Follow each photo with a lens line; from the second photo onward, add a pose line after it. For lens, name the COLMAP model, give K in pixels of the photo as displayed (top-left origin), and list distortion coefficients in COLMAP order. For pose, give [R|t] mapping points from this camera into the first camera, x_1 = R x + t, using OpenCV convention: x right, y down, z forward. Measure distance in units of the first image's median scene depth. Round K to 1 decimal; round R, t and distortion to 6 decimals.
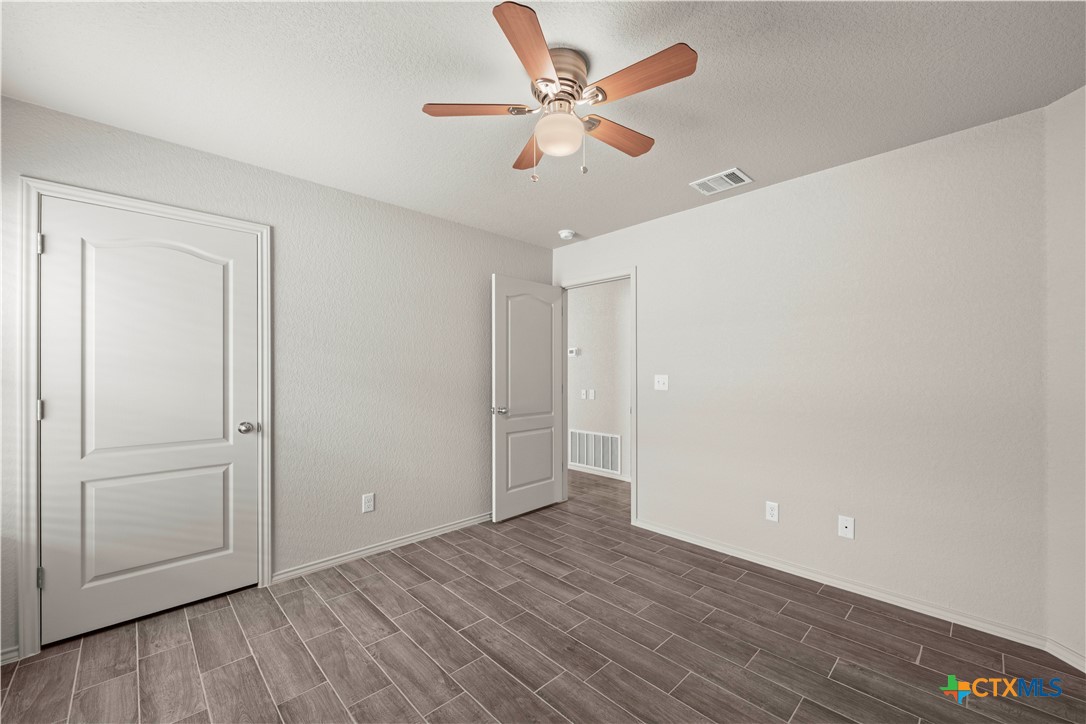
lens RADIAL K [[429.7, 0, 548.6], [0, 429.7, 371.5], [0, 0, 1]] dist [0.000498, -0.000056]
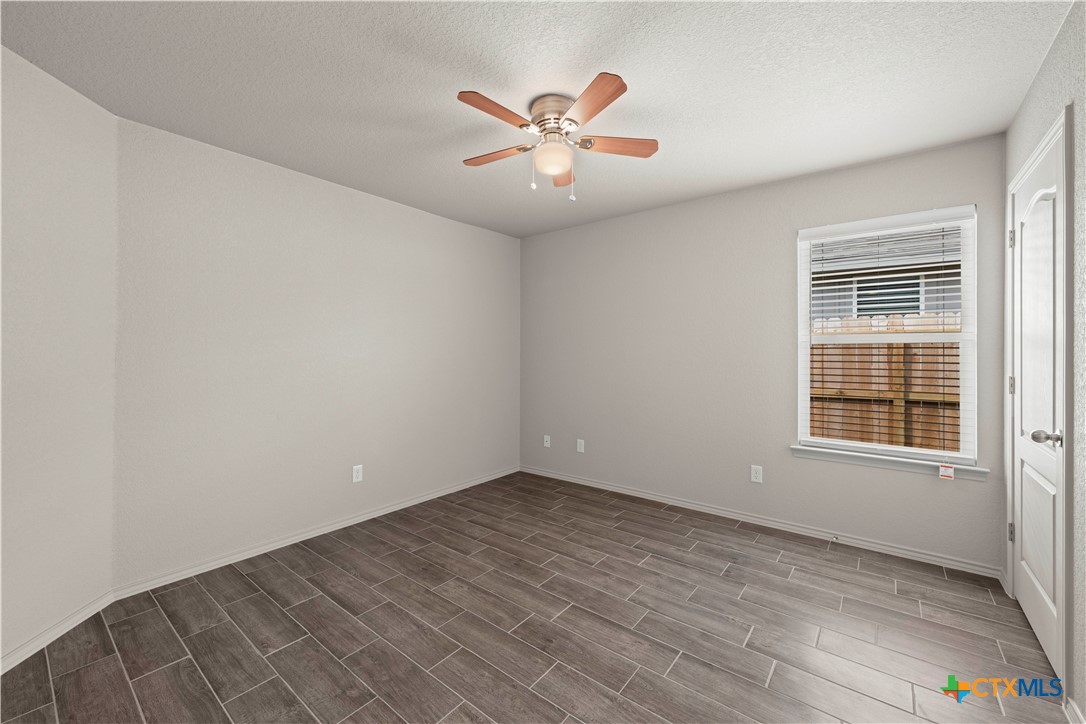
lens RADIAL K [[429.7, 0, 548.6], [0, 429.7, 371.5], [0, 0, 1]] dist [0.000498, -0.000056]
pose [[-0.990459, 0.006190, -0.137665, 0.188165], [-0.000297, 0.998893, 0.047047, 0.001187], [0.137804, 0.046639, -0.989361, 2.001958]]
